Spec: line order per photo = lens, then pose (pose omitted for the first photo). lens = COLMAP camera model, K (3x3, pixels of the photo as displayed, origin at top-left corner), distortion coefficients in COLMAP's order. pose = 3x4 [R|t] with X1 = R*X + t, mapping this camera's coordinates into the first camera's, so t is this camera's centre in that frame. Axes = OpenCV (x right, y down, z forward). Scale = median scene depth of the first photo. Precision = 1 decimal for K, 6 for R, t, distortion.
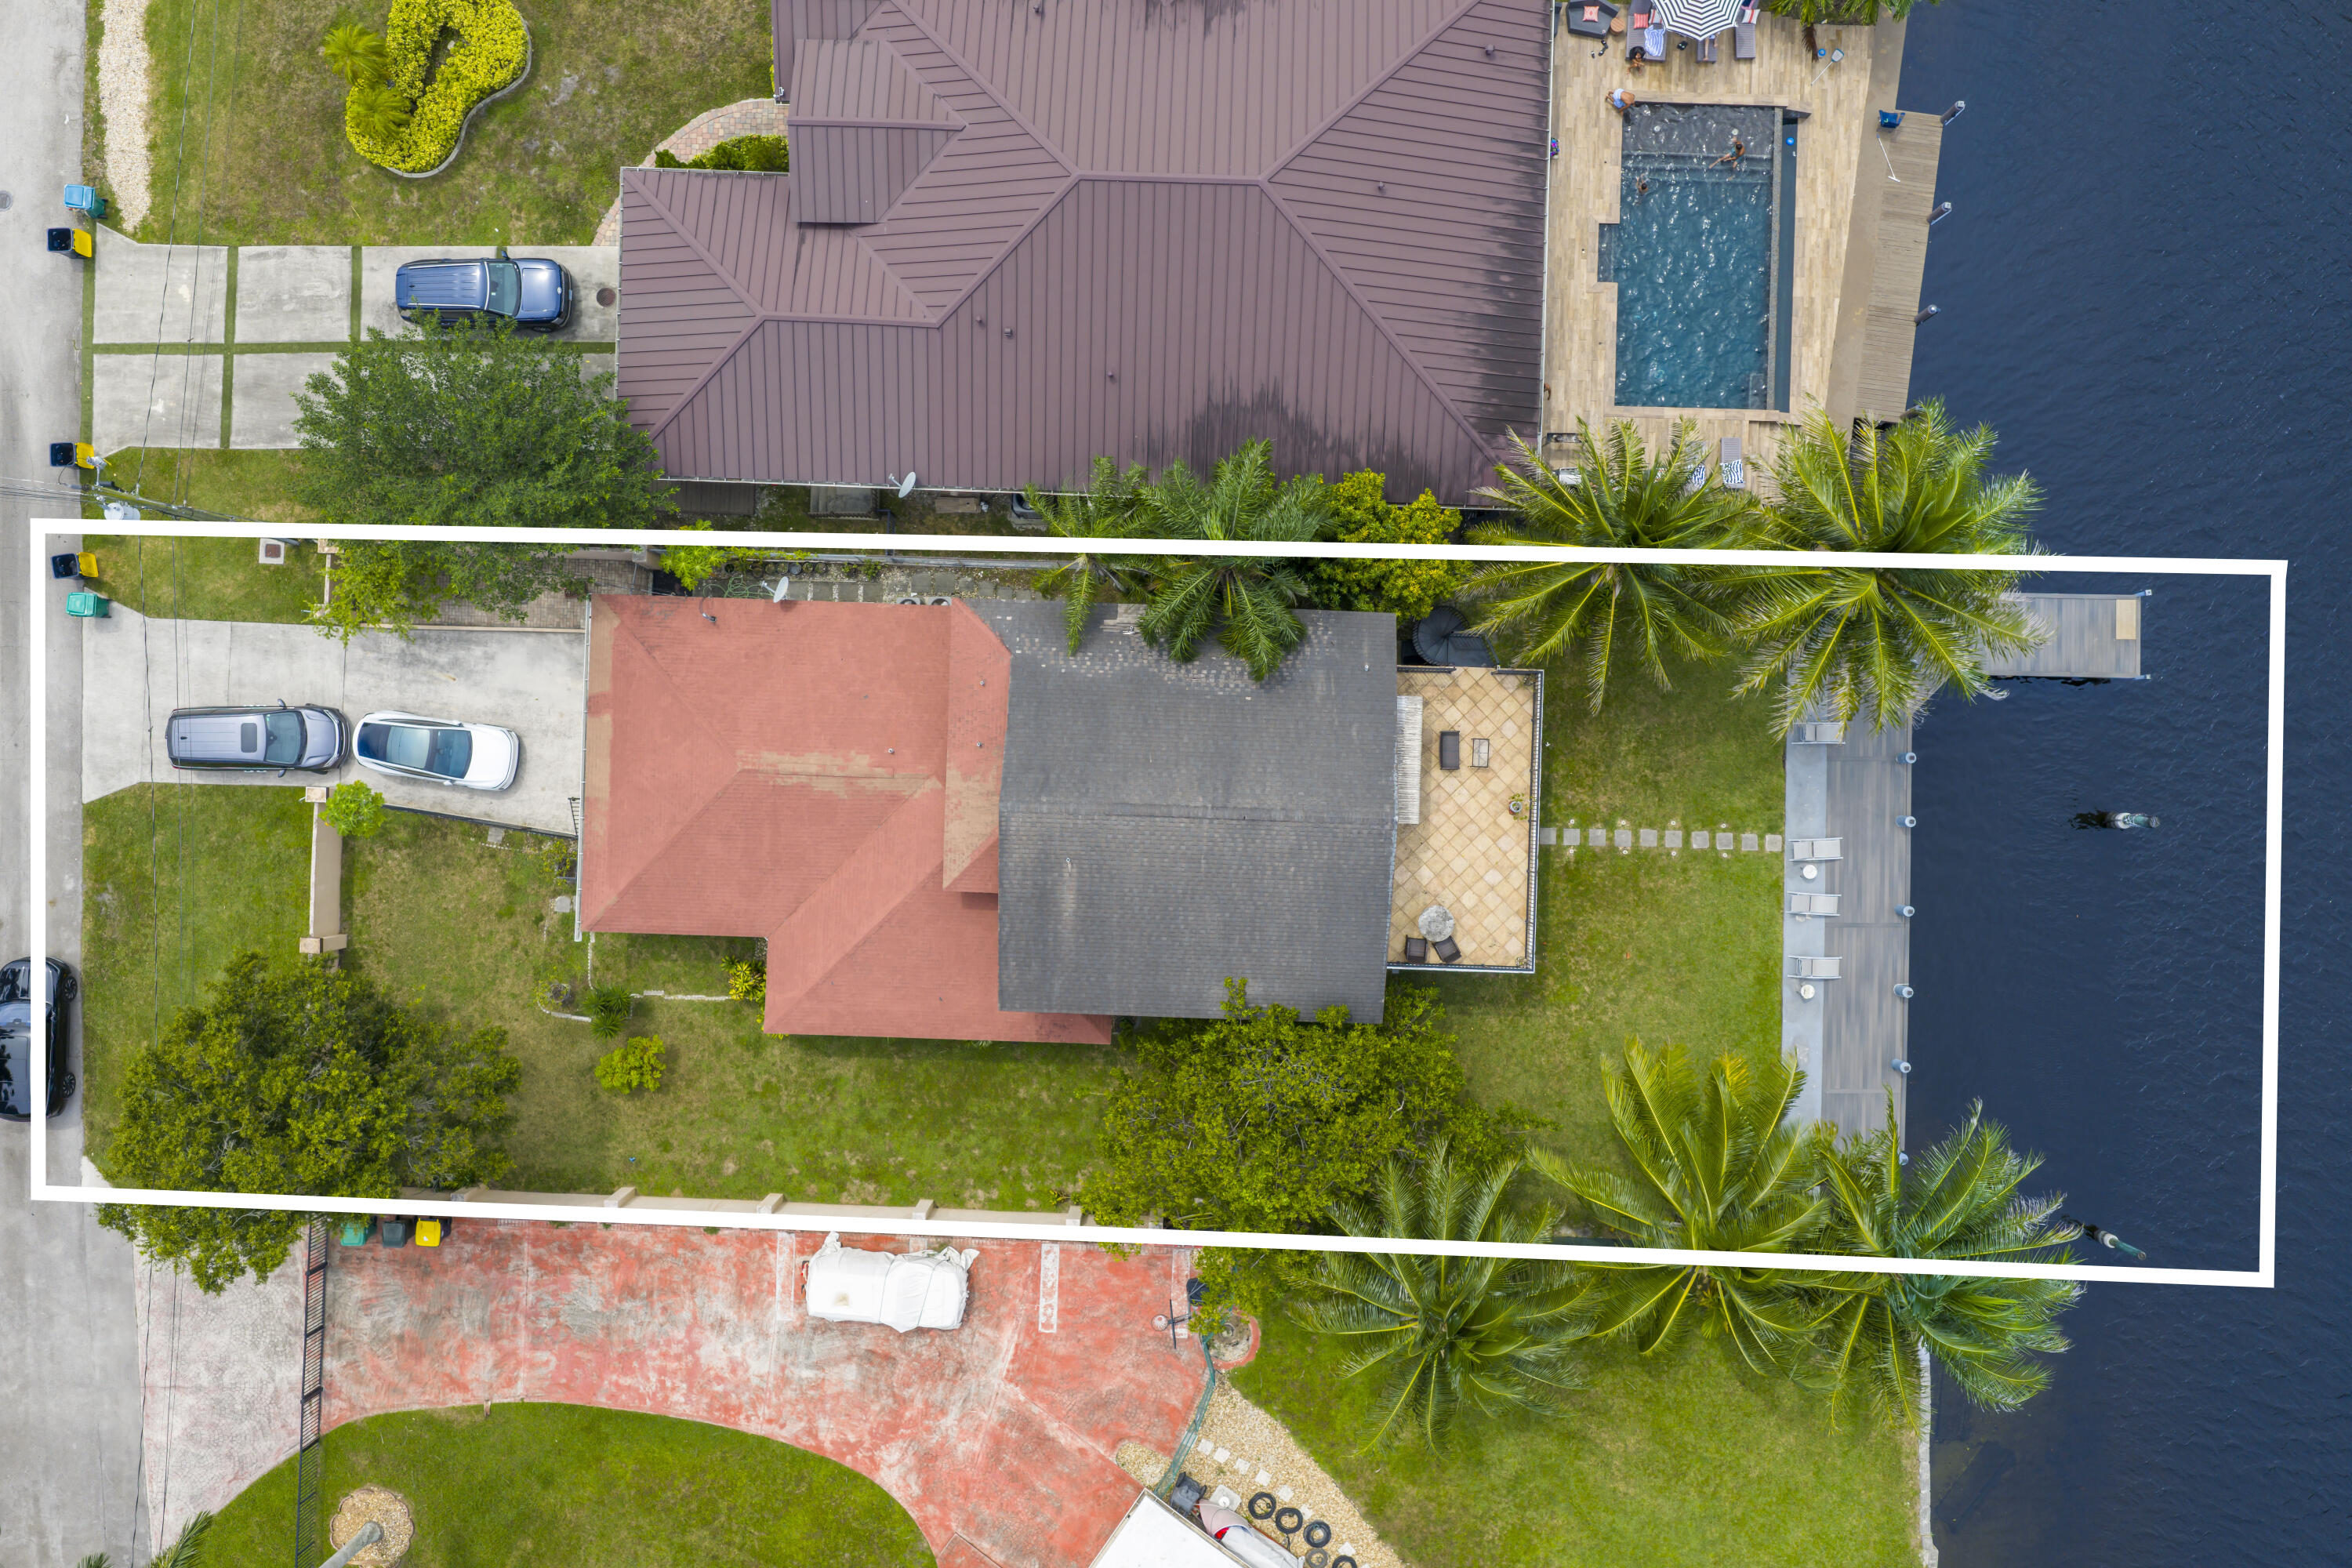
lens RADIAL K [[1949.4, 0, 1176.0], [0, 1949.4, 784.0], [0, 0, 1]] dist [0.018595, -0.041778]
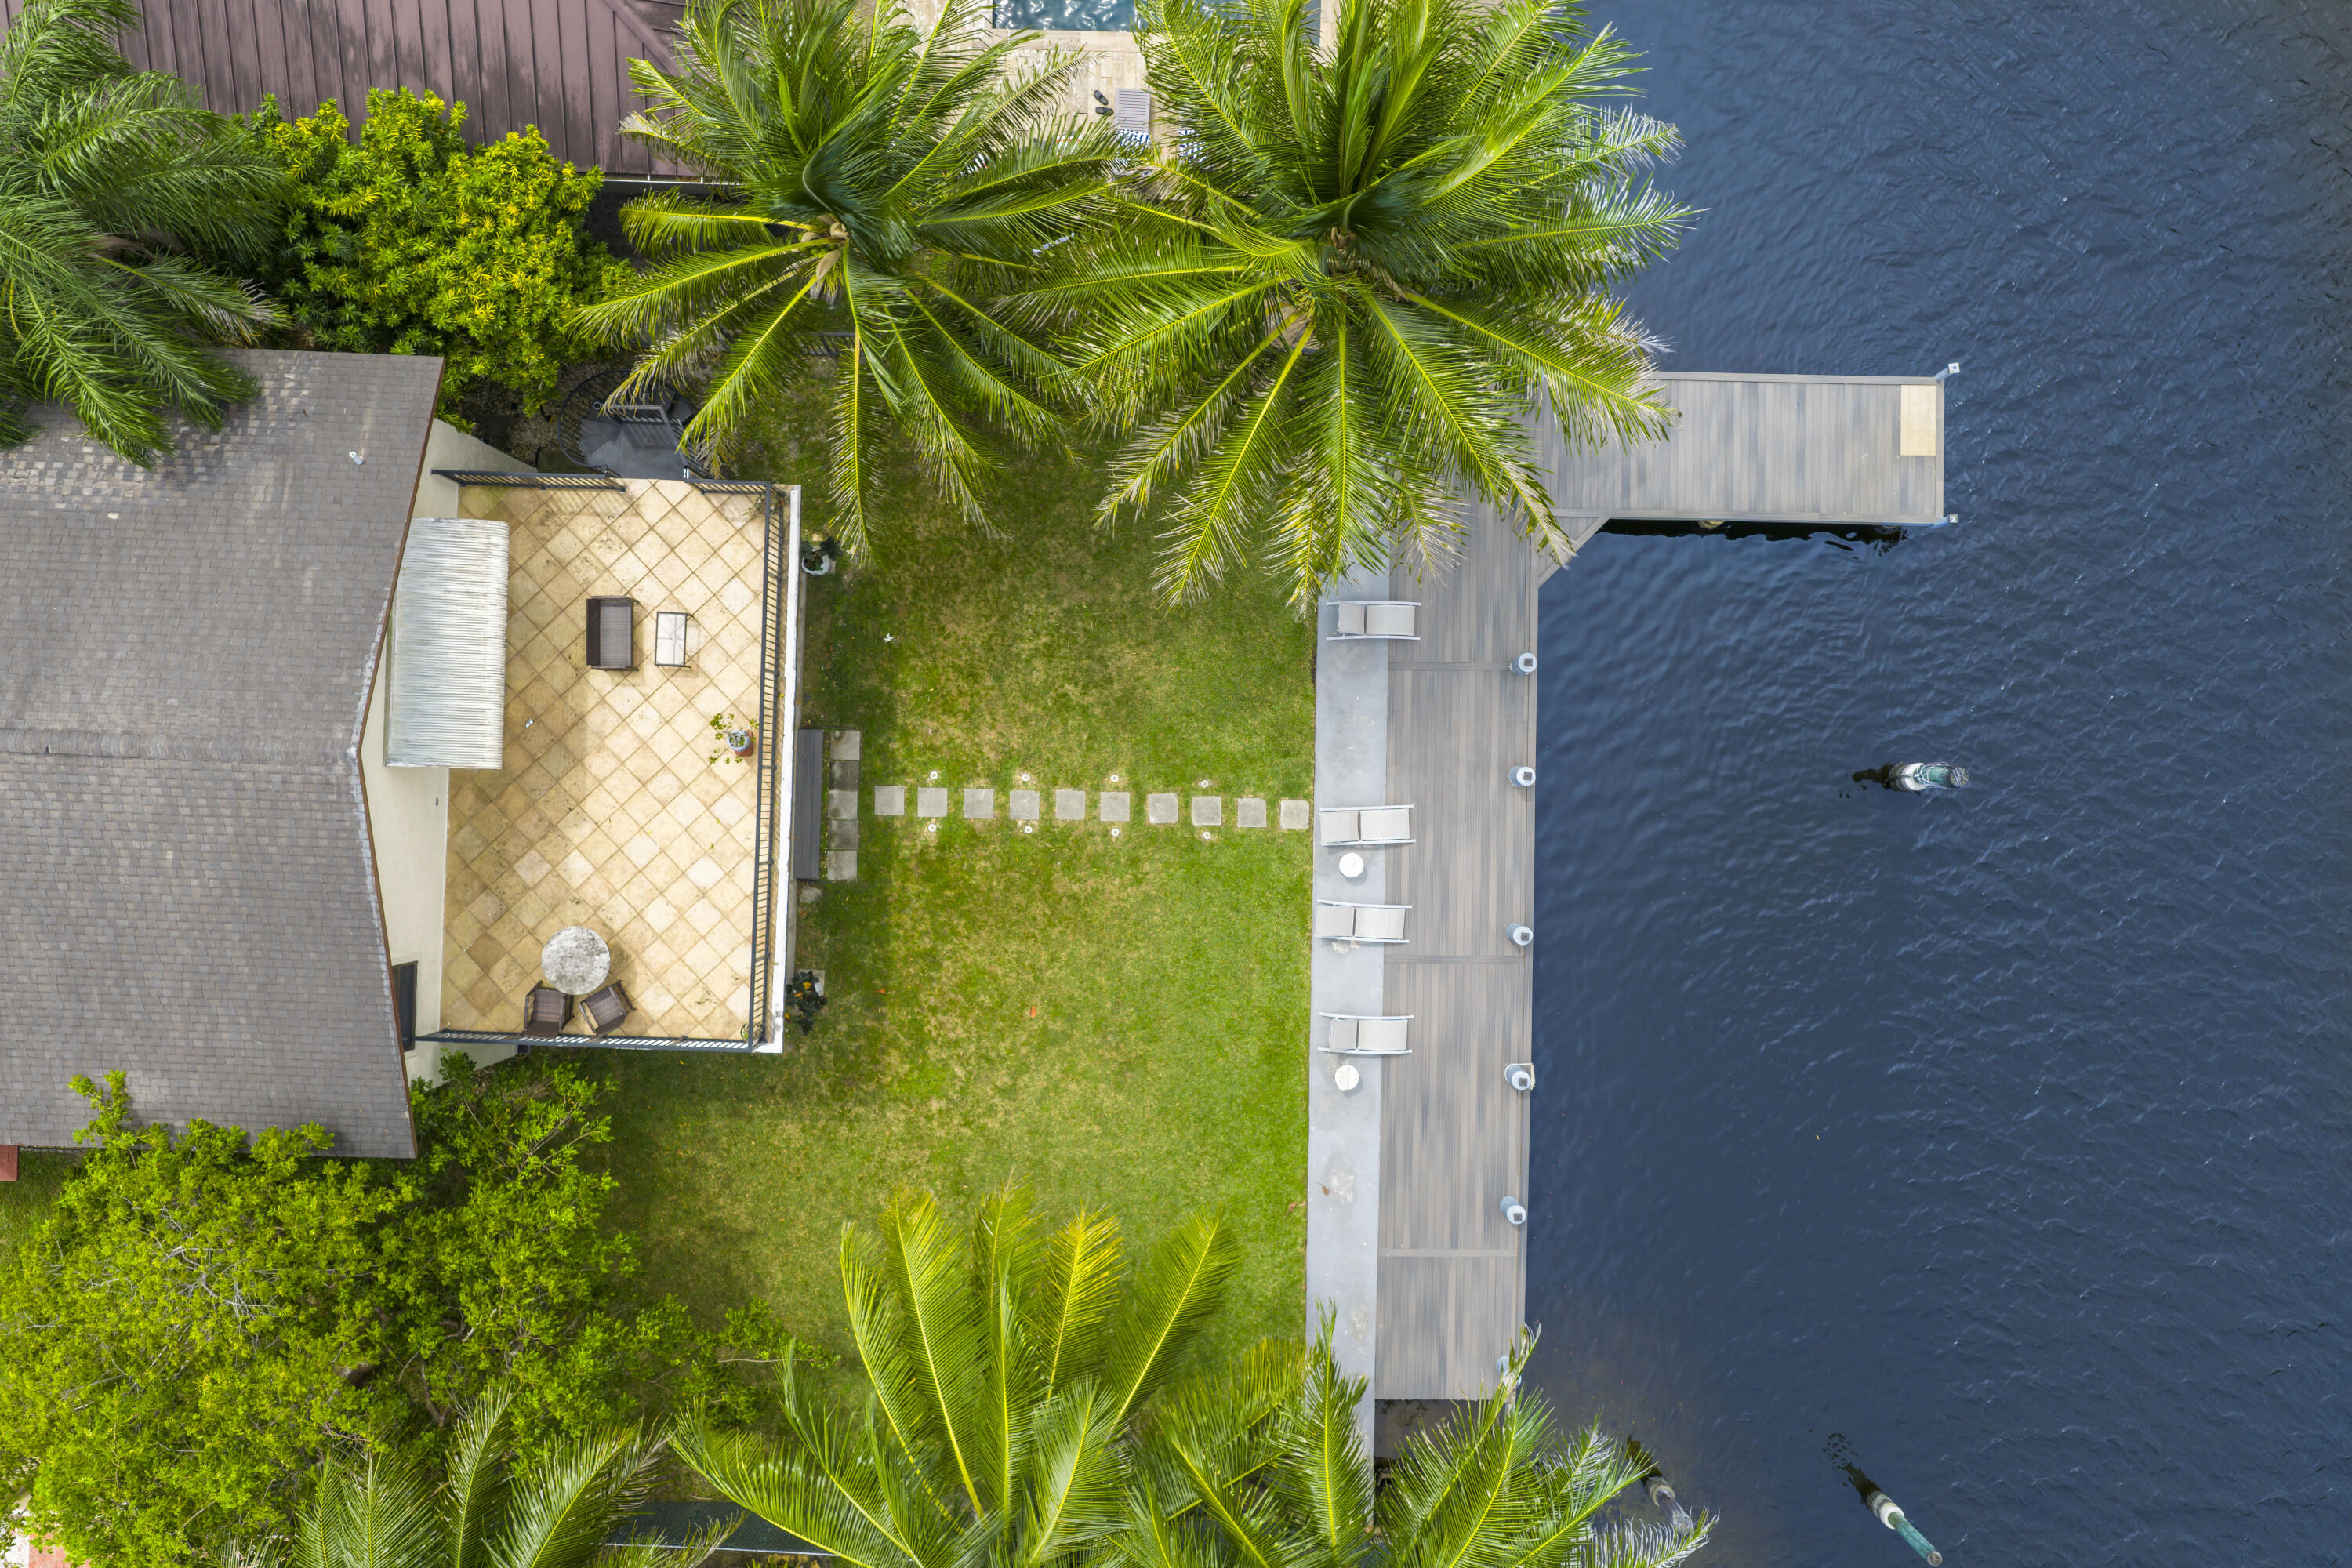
lens RADIAL K [[1949.4, 0, 1176.0], [0, 1949.4, 784.0], [0, 0, 1]] dist [0.018595, -0.041778]
pose [[0.999986, 0.002454, -0.004768, 0.275991], [-0.002451, 0.999997, 0.000537, 0.021324], [0.004770, -0.000525, 0.999988, 0.436017]]
